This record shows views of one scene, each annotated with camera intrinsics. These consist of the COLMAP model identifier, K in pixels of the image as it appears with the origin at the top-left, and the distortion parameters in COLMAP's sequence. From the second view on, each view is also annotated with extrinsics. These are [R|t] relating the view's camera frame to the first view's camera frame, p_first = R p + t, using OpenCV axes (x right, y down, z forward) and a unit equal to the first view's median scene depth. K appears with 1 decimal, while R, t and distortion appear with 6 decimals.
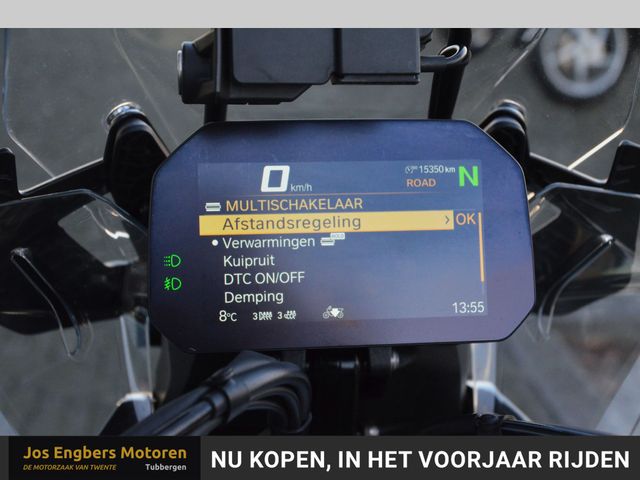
lens RADIAL K [[972.4, 0, 320.0], [0, 972.4, 240.0], [0, 0, 1]] dist [0.166557, 0.057175]
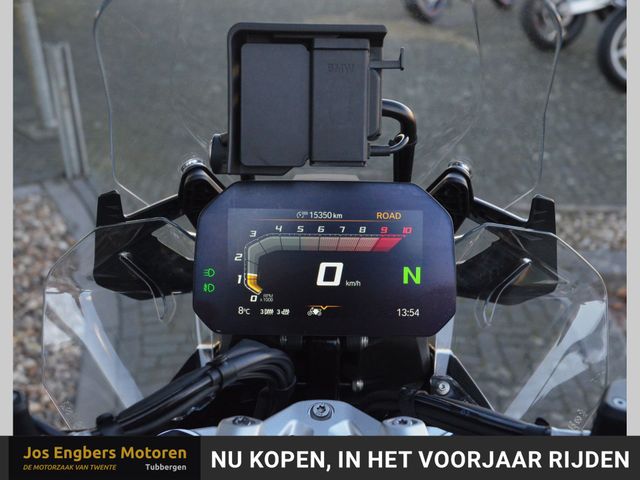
lens RADIAL K [[763.3, 0, 320.0], [0, 763.3, 240.0], [0, 0, 1]] dist [-0.001712, 0.050272]
pose [[0.989195, 0.045326, -0.139420, 0.164976], [-0.035774, 0.996886, 0.070274, -0.107381], [0.142171, -0.064527, 0.987737, -0.130459]]
